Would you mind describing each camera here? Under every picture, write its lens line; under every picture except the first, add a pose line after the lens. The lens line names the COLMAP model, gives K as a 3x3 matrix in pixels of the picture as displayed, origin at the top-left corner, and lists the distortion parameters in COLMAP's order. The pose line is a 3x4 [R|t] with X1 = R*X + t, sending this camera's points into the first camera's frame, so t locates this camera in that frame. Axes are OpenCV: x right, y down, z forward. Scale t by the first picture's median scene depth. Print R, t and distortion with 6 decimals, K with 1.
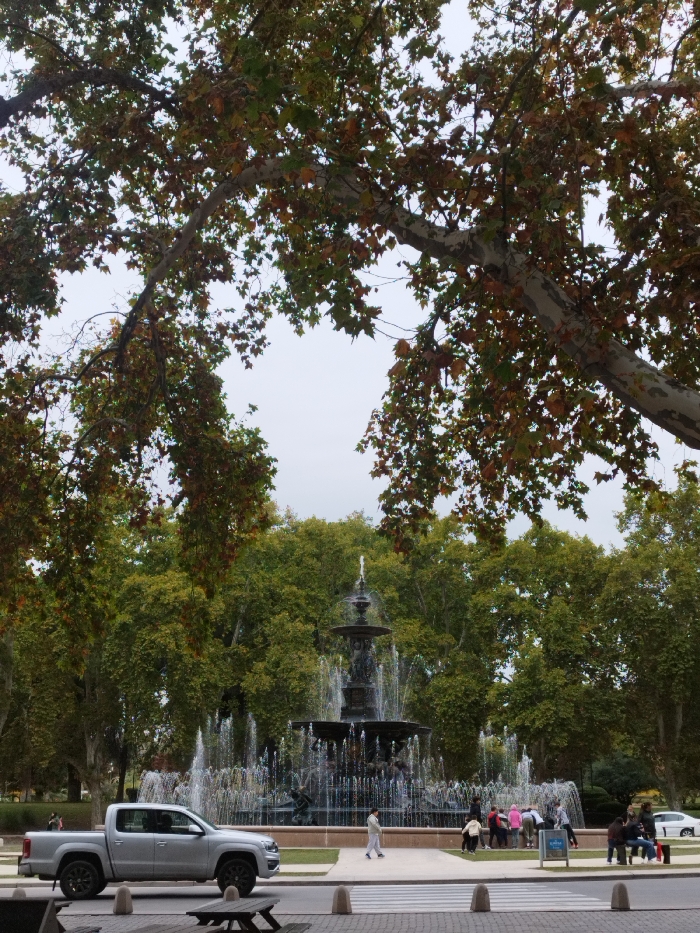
lens RADIAL K [[1369.1, 0, 351.8], [0, 1369.1, 462.4], [0, 0, 1]] dist [0.029464, 0.000000]
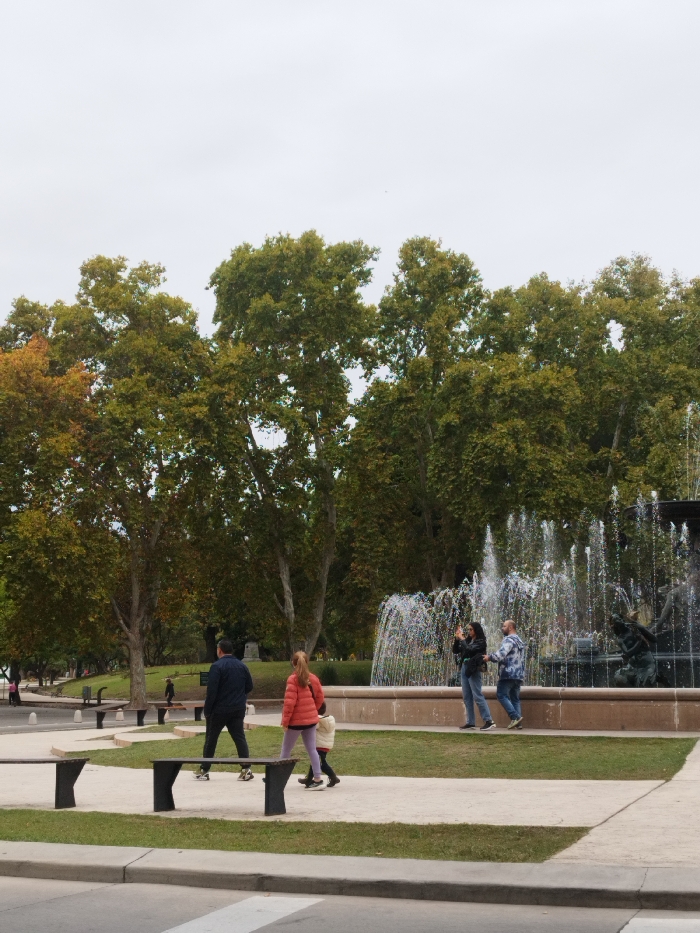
lens RADIAL K [[1369.1, 0, 343.8], [0, 1369.1, 467.6], [0, 0, 1]] dist [0.029464, 0.000000]
pose [[0.947927, -0.057902, -0.313181, 0.013591], [0.089036, 0.992306, 0.086031, 0.071235], [0.305790, -0.109435, 0.945789, 0.269468]]
